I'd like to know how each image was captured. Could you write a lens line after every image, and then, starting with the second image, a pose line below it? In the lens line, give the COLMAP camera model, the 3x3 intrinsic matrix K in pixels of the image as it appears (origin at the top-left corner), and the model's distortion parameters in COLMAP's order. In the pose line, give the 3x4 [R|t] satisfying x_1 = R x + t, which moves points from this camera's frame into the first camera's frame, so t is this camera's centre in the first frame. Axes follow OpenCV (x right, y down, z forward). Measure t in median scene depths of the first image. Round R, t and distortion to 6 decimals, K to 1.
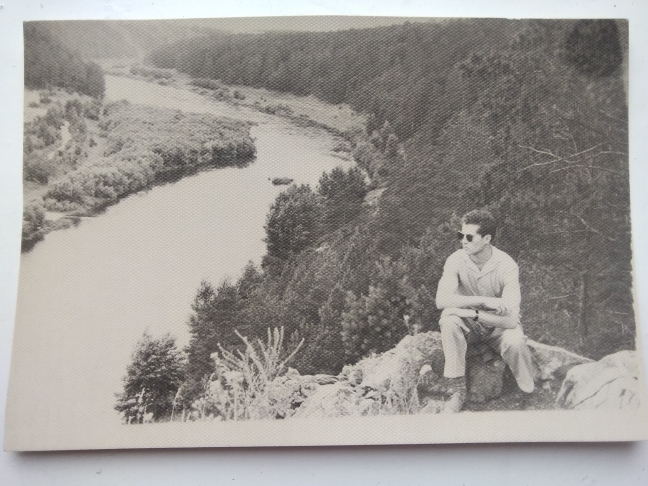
lens RADIAL K [[981.0, 0, 324.0], [0, 981.0, 243.0], [0, 0, 1]] dist [0.024883, -1.102970]
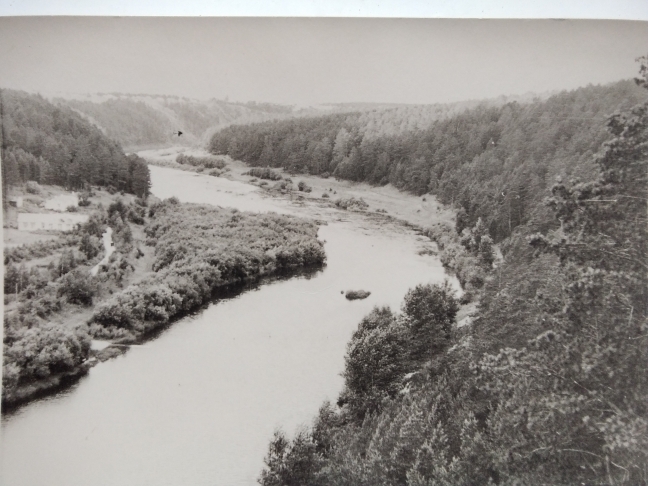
lens RADIAL K [[981.0, 0, 324.0], [0, 981.0, 243.0], [0, 0, 1]] dist [0.024883, -1.102970]
pose [[0.996248, -0.022207, -0.083647, 0.000624], [0.007842, 0.985706, -0.168290, 0.037396], [0.086189, 0.167003, 0.982182, 0.156525]]
